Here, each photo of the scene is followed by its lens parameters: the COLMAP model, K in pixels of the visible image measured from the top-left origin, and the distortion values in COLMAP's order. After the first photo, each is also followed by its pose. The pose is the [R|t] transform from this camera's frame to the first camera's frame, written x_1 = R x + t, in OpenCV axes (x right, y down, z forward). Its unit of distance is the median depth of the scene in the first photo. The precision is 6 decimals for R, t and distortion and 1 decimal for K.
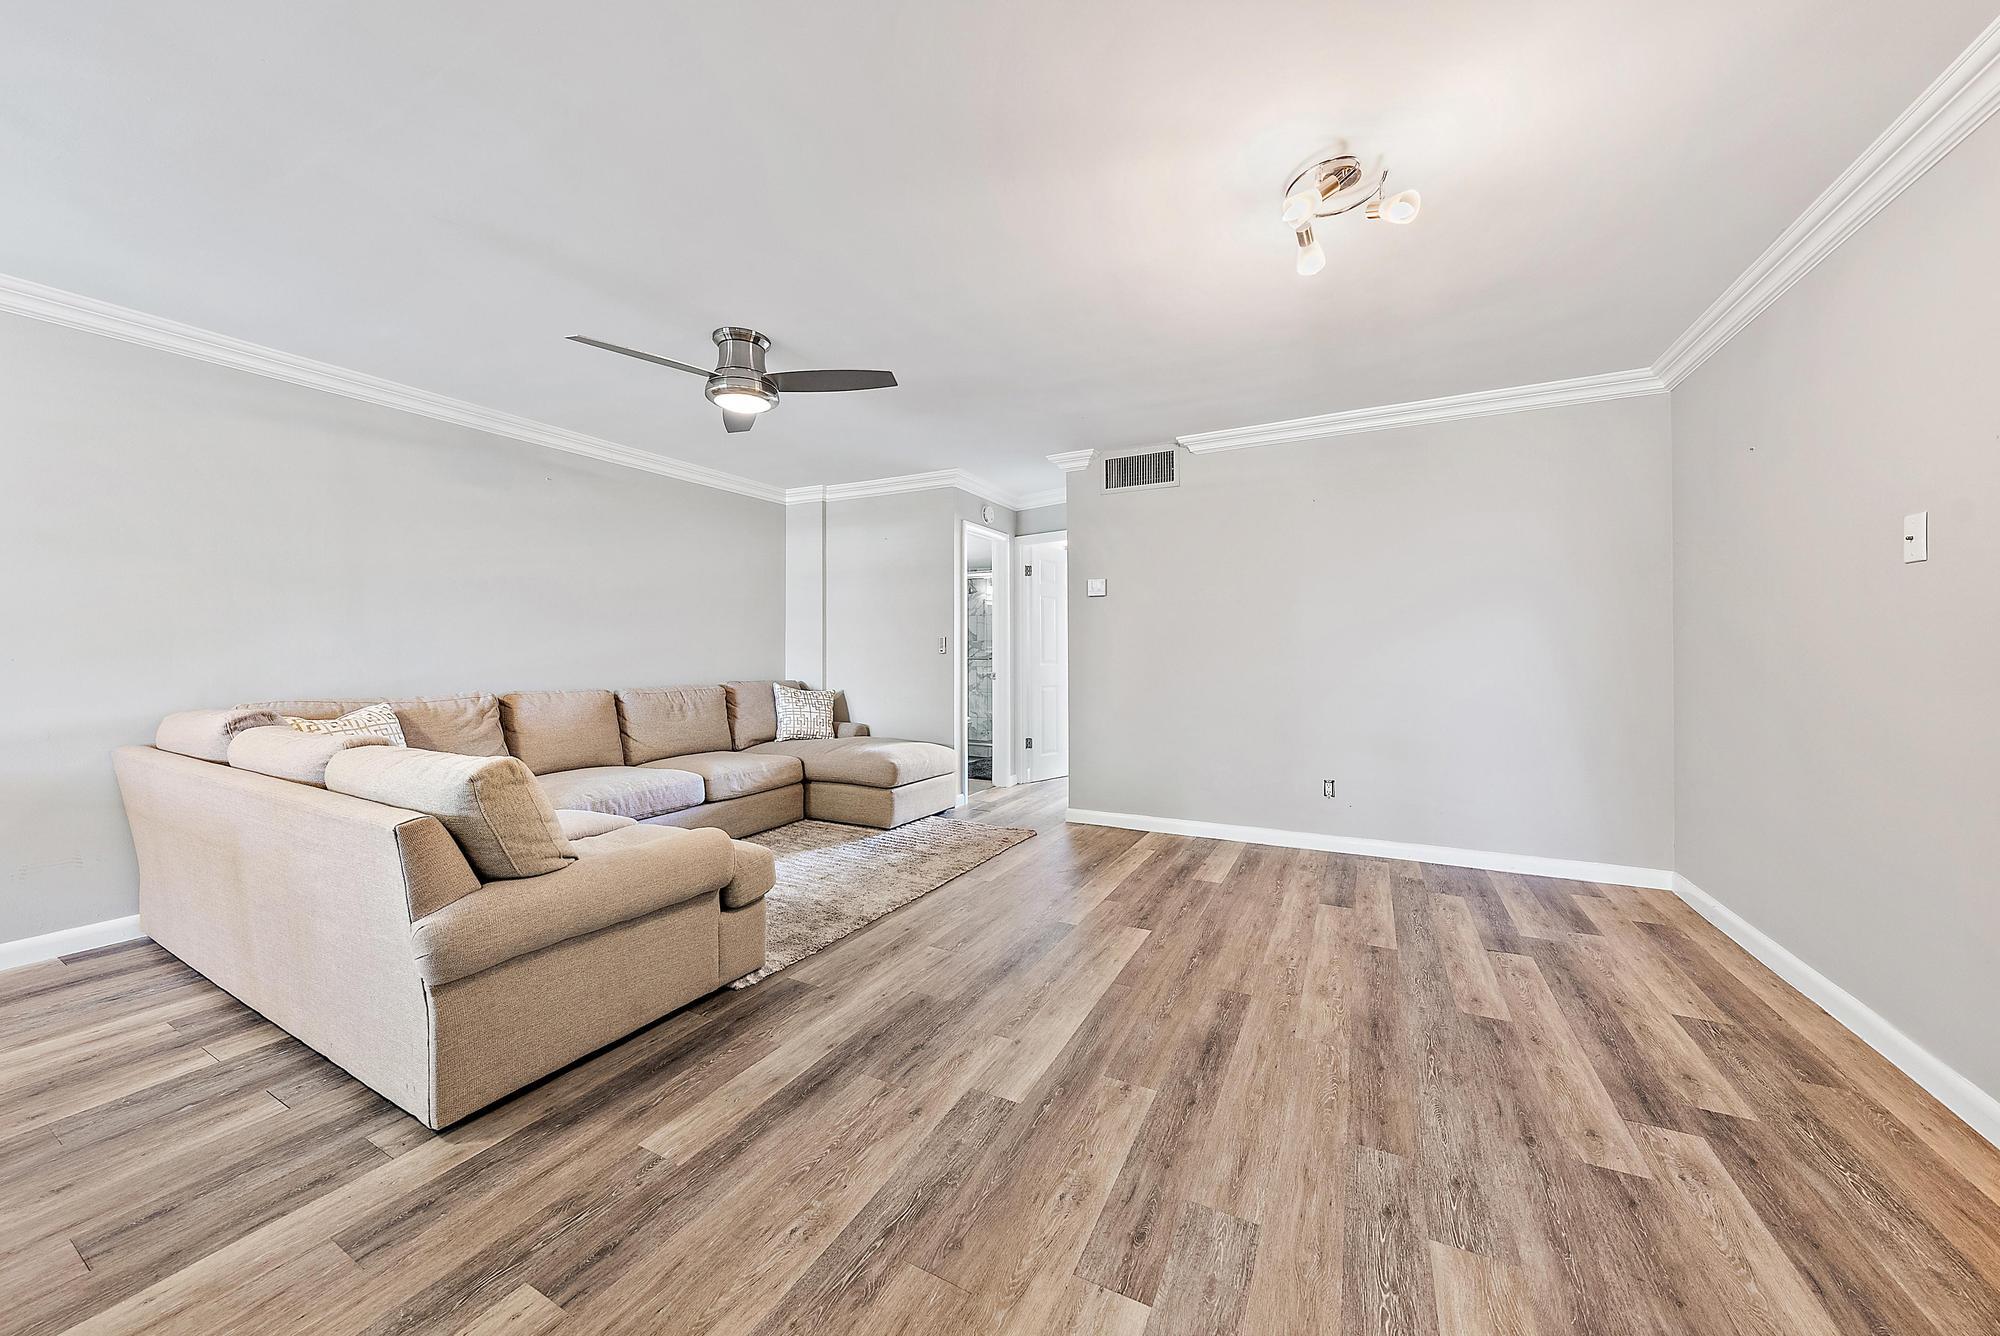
lens RADIAL K [[692.0, 0, 1007.2], [0, 692.0, 647.2], [0, 0, 1]] dist [-0.007003, -0.000017]
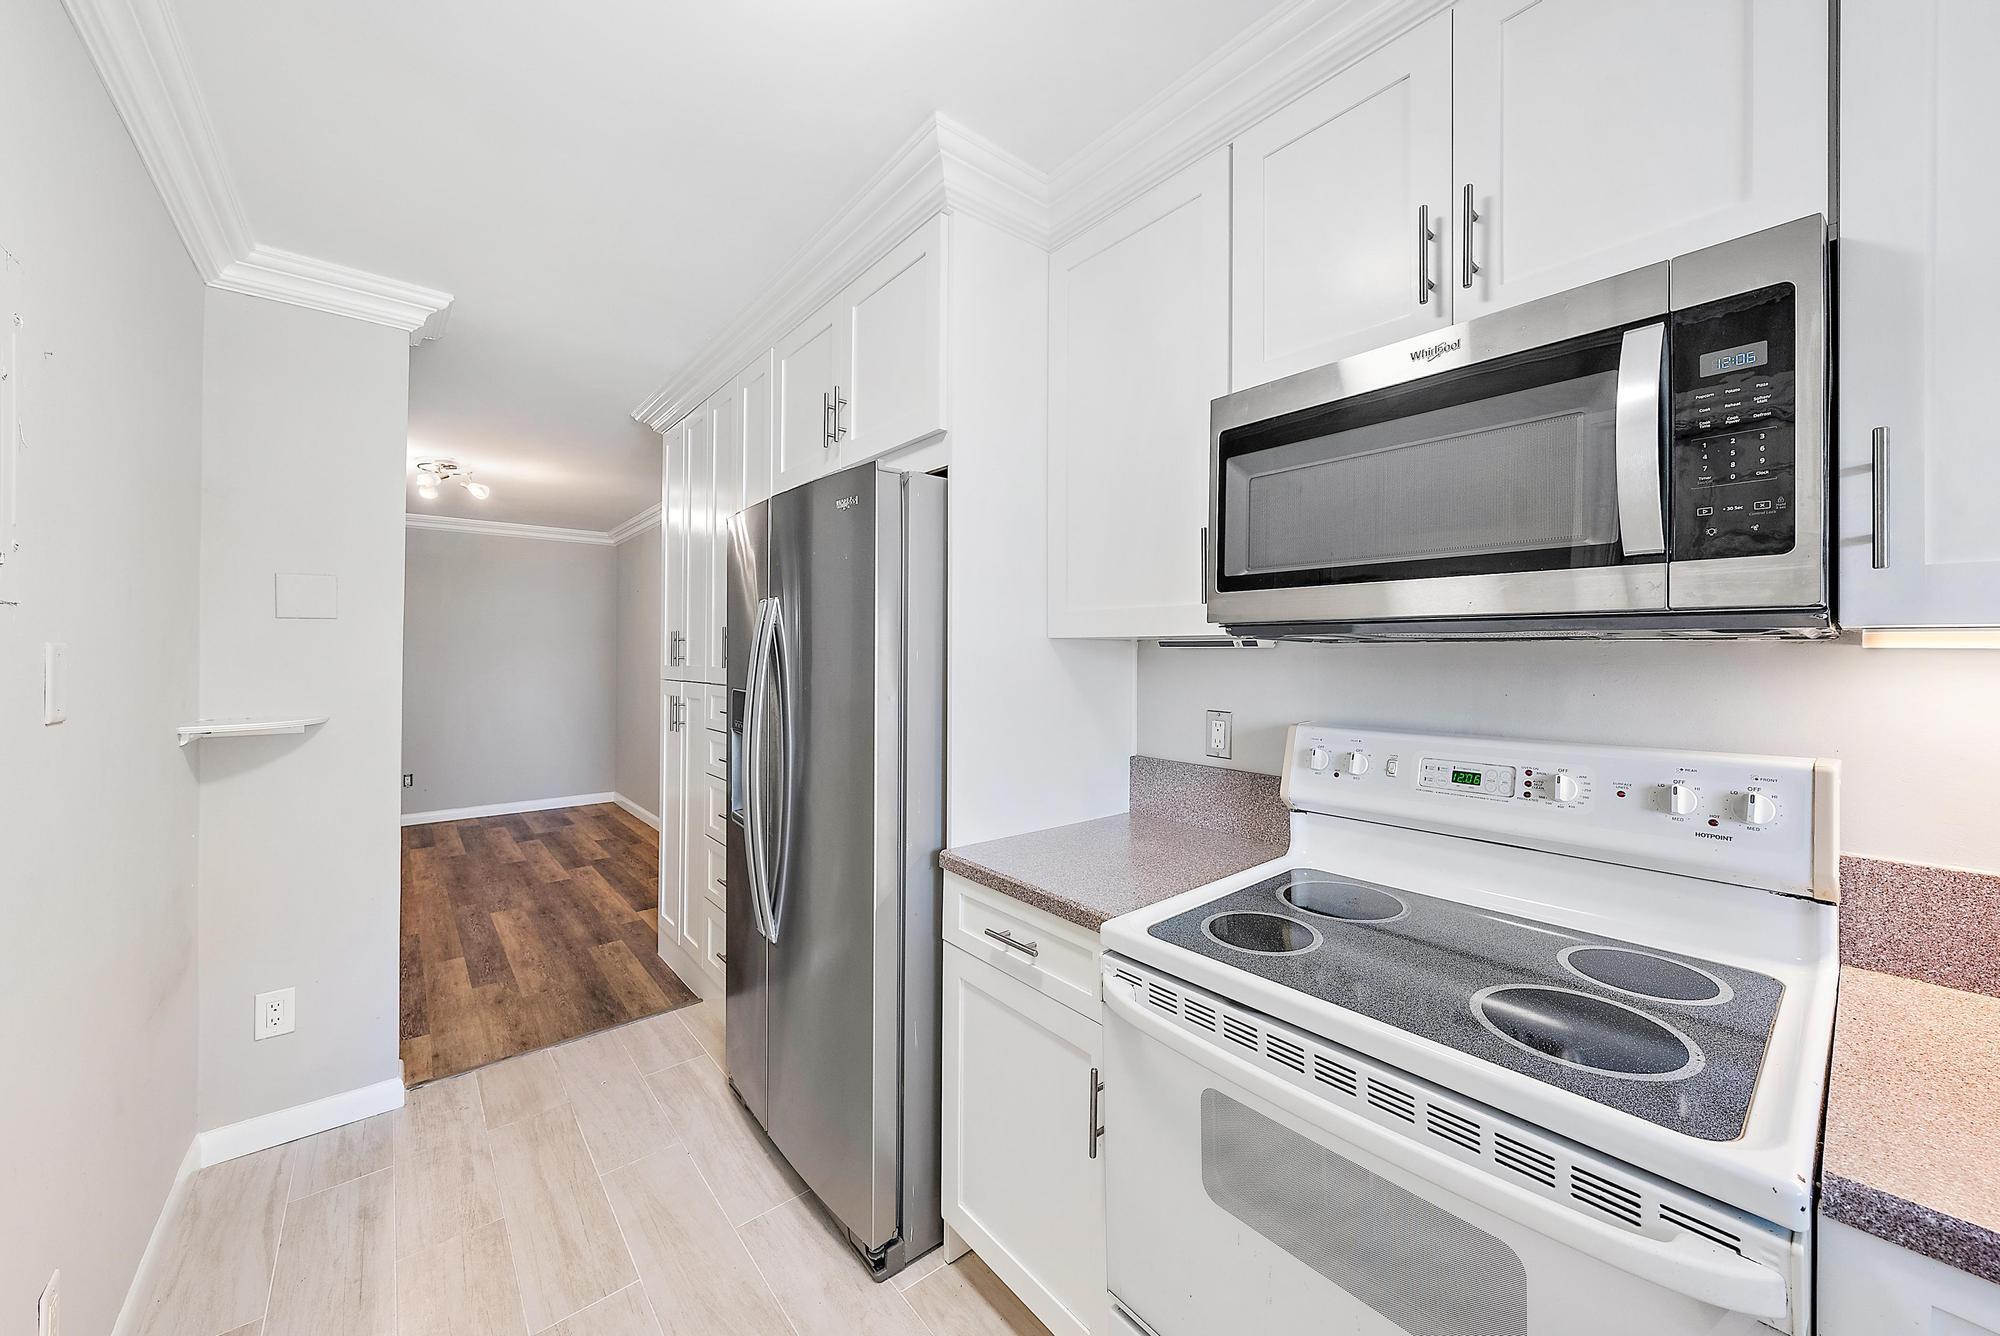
lens RADIAL K [[730.2, 0, 1005.9], [0, 730.2, 647.8], [0, 0, 1]] dist [-0.008227, -0.000045]
pose [[0.379334, 0.011272, 0.925191, -0.632695], [-0.009778, 0.999919, -0.008174, -0.091028], [-0.925208, -0.005946, 0.379413, -0.974920]]
